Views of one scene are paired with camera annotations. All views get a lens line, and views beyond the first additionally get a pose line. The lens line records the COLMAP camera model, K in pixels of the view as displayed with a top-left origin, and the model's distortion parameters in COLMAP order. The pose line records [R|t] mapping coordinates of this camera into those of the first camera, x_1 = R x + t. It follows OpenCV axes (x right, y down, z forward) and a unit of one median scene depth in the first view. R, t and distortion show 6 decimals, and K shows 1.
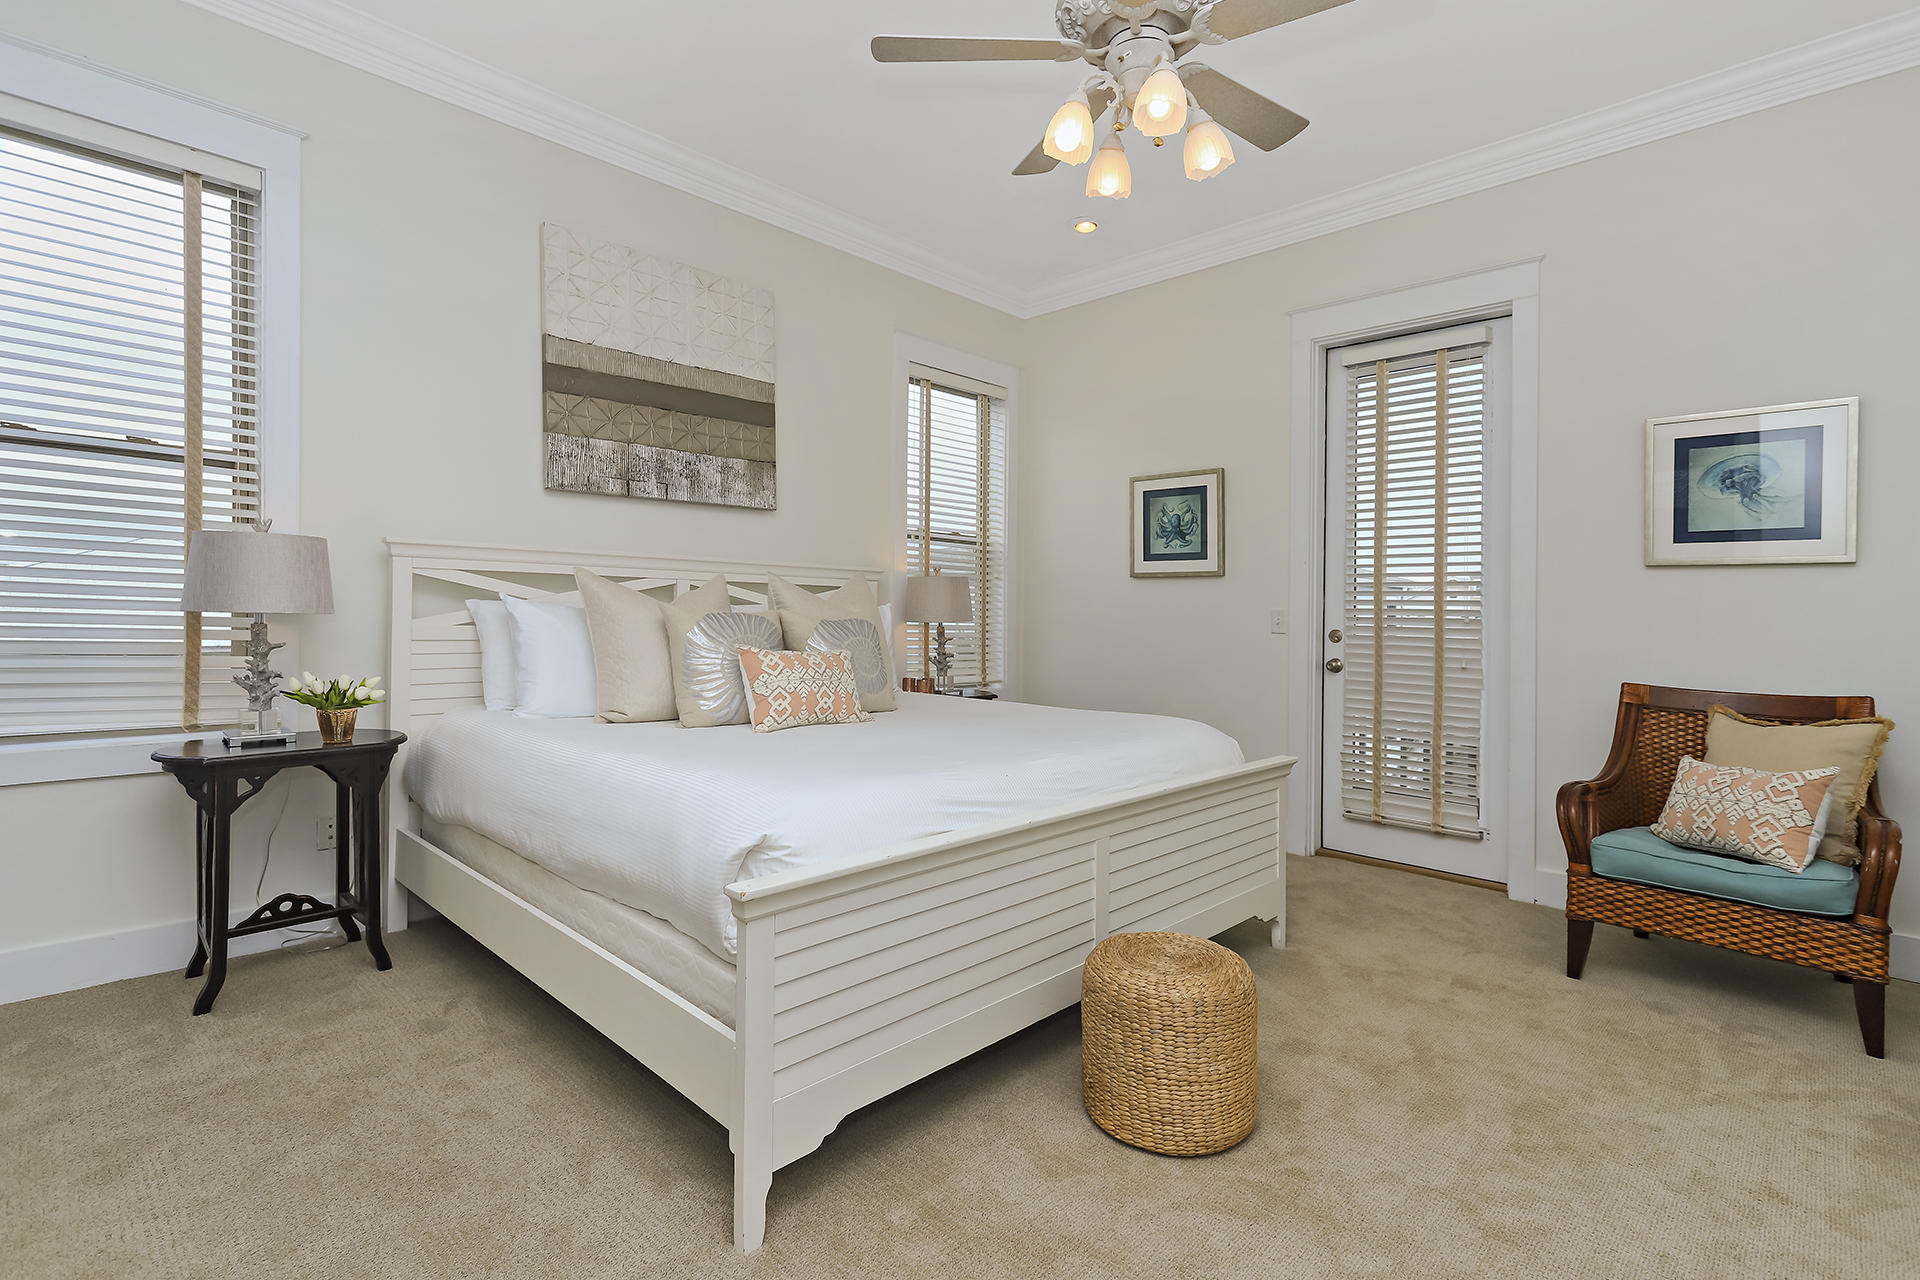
lens RADIAL K [[920.5, 0, 959.3], [0, 920.5, 613.8], [0, 0, 1]] dist [-0.000477, 0.021345]
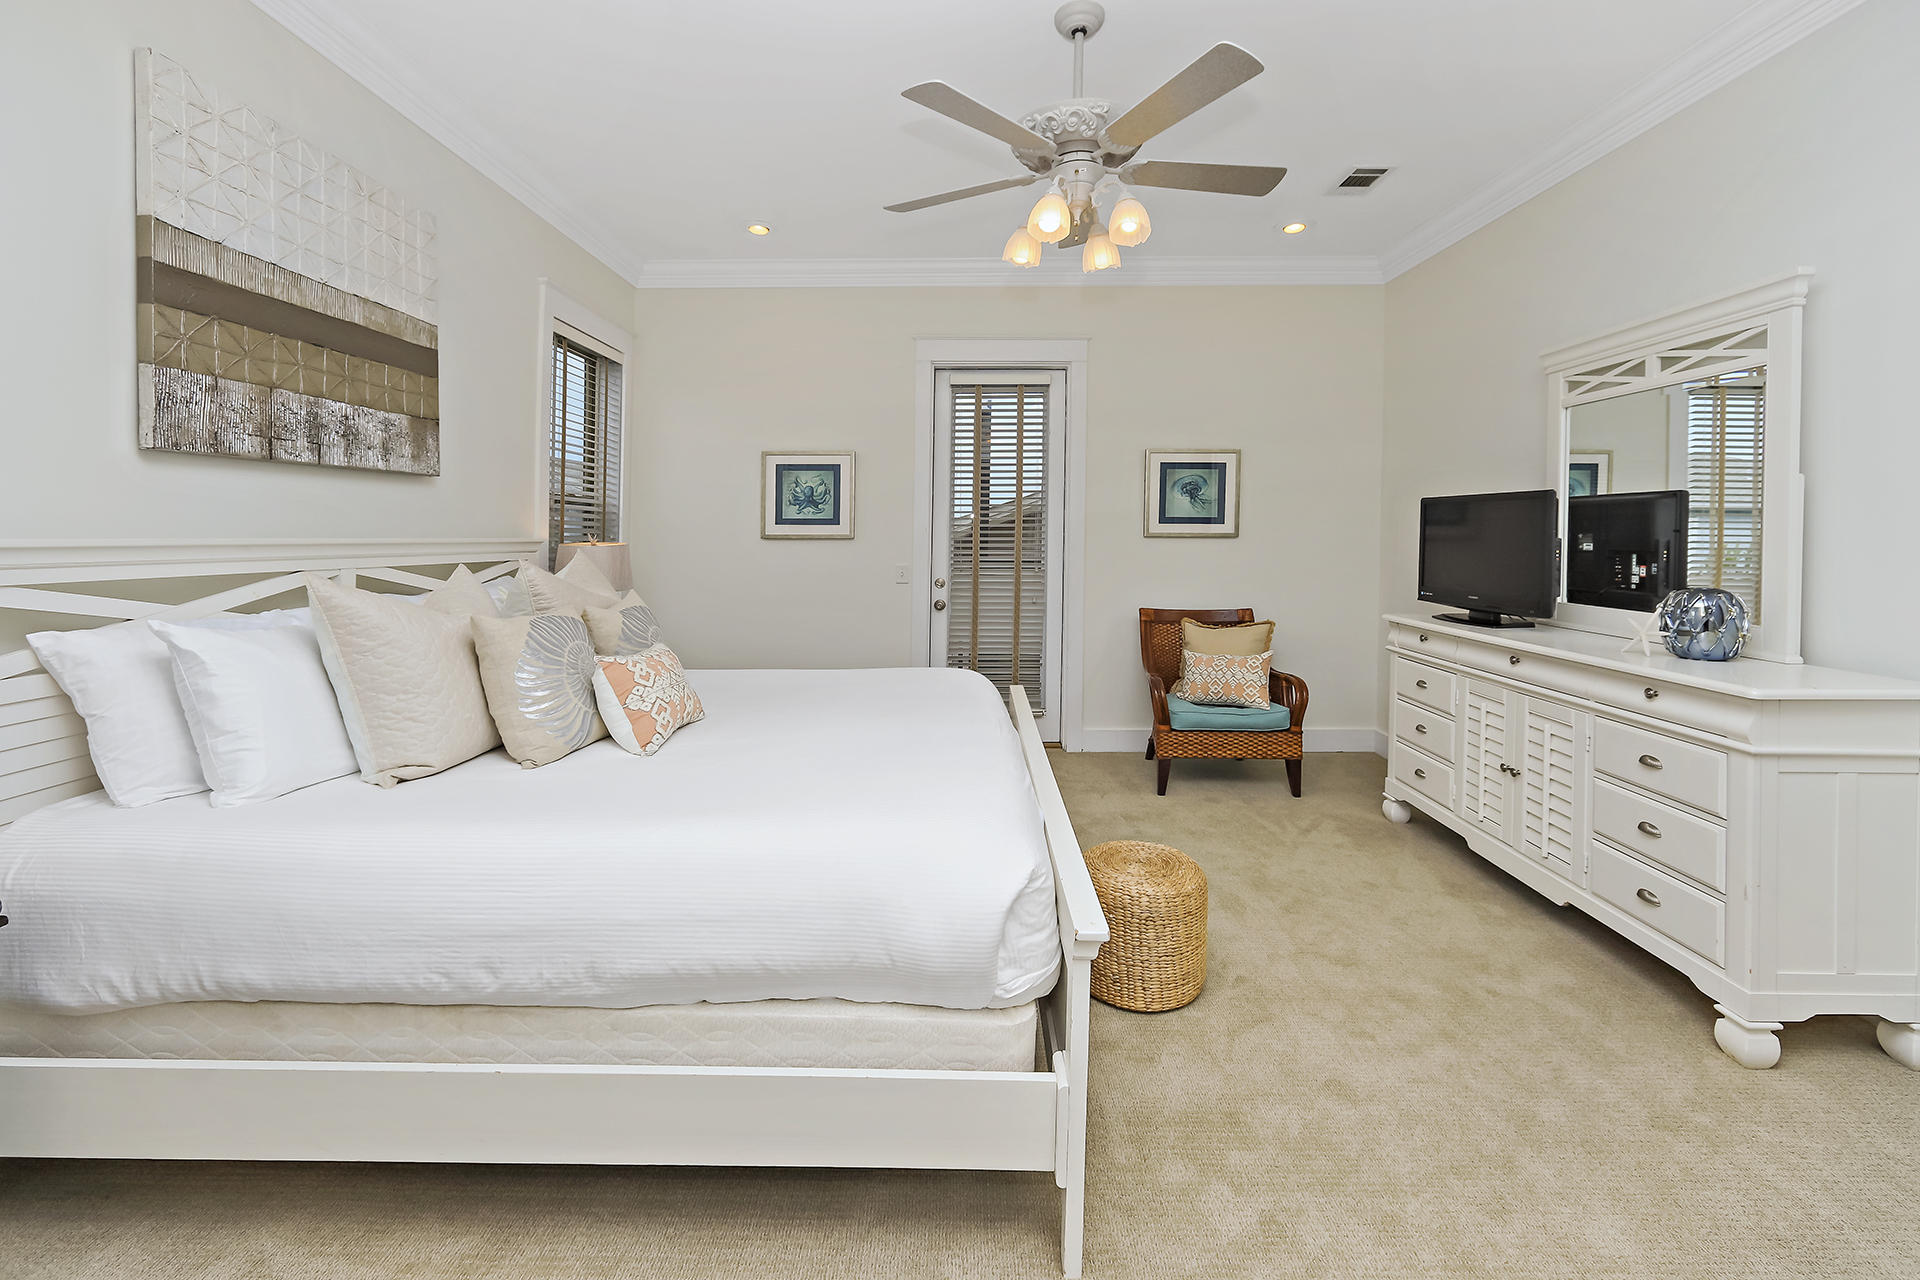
lens RADIAL K [[771.8, 0, 922.6], [0, 771.8, 534.6], [0, 0, 1]] dist [-0.001046, -0.000149]
pose [[0.733233, -0.024545, 0.679534, -0.377796], [0.021152, 0.999688, 0.013287, -0.063021], [-0.679648, 0.004631, 0.733524, 0.194600]]
